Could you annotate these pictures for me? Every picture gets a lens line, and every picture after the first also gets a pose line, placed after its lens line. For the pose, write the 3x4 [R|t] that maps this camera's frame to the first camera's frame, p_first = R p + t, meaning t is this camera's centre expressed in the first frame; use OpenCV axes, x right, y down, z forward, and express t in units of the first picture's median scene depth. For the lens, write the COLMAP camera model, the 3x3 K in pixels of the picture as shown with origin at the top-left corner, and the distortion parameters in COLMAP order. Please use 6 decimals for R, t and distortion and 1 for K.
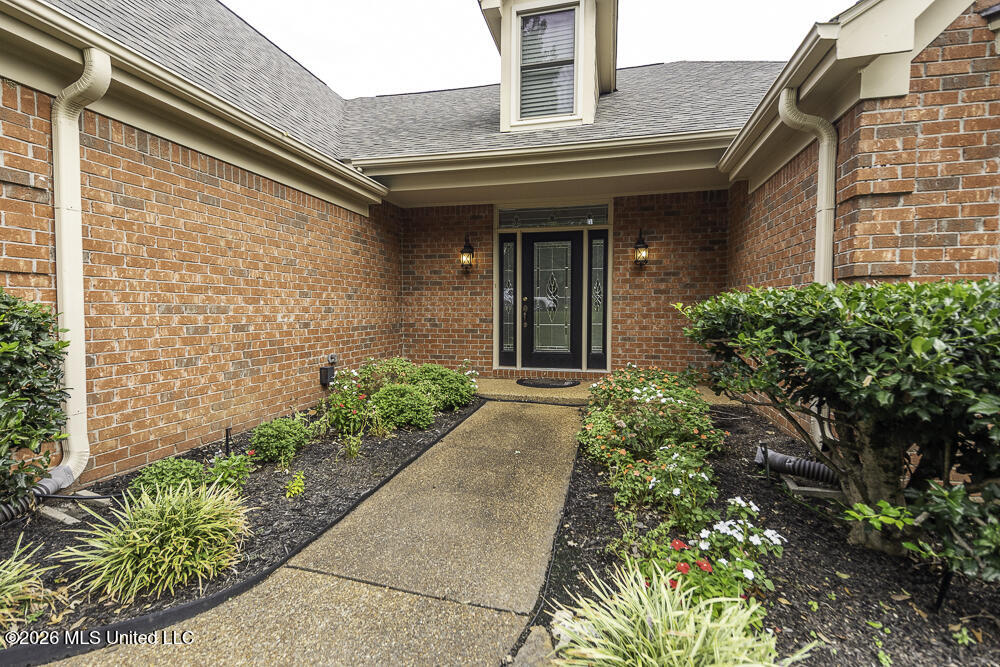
lens RADIAL K [[483.9, 0, 500.0], [0, 483.9, 333.5], [0, 0, 1]] dist [0.001273, -0.000361]
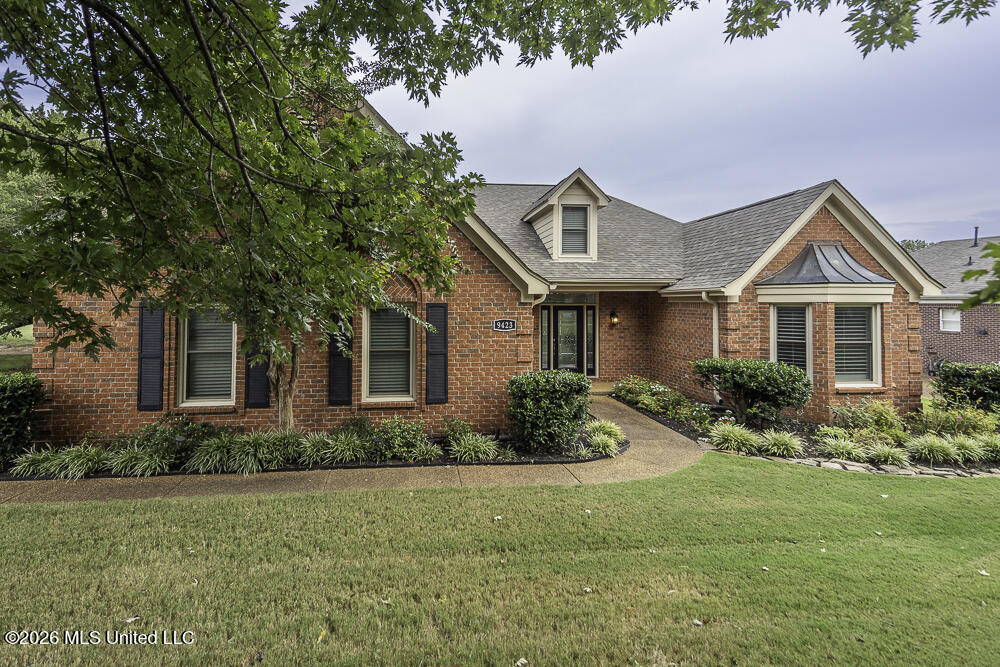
lens RADIAL K [[496.9, 0, 460.5], [0, 496.9, 302.4], [0, 0, 1]] dist [0.001529, 0.000257]
pose [[0.946353, 0.000899, 0.323132, -1.033126], [0.014687, 0.998843, -0.045794, -0.151087], [-0.322799, 0.048083, 0.945245, -0.822881]]
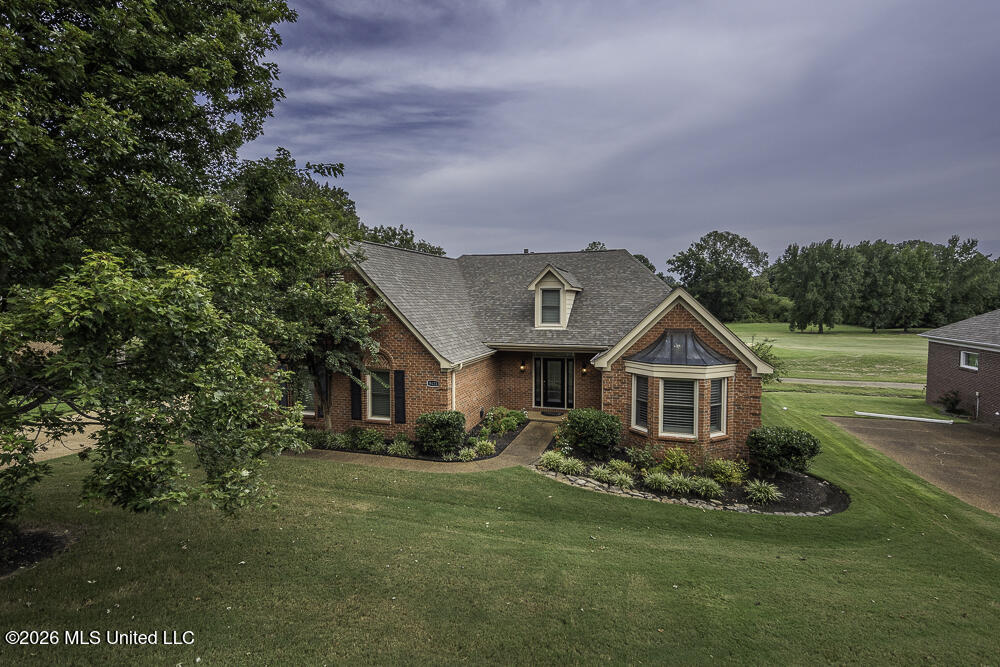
lens RADIAL K [[499.1, 0, 504.4], [0, 499.1, 314.0], [0, 0, 1]] dist [0.002772, 0.000087]
pose [[0.997667, -0.001858, -0.068239, 0.022994], [0.000768, 0.999872, -0.015995, -0.450539], [0.068260, 0.015905, 0.997541, -2.004979]]
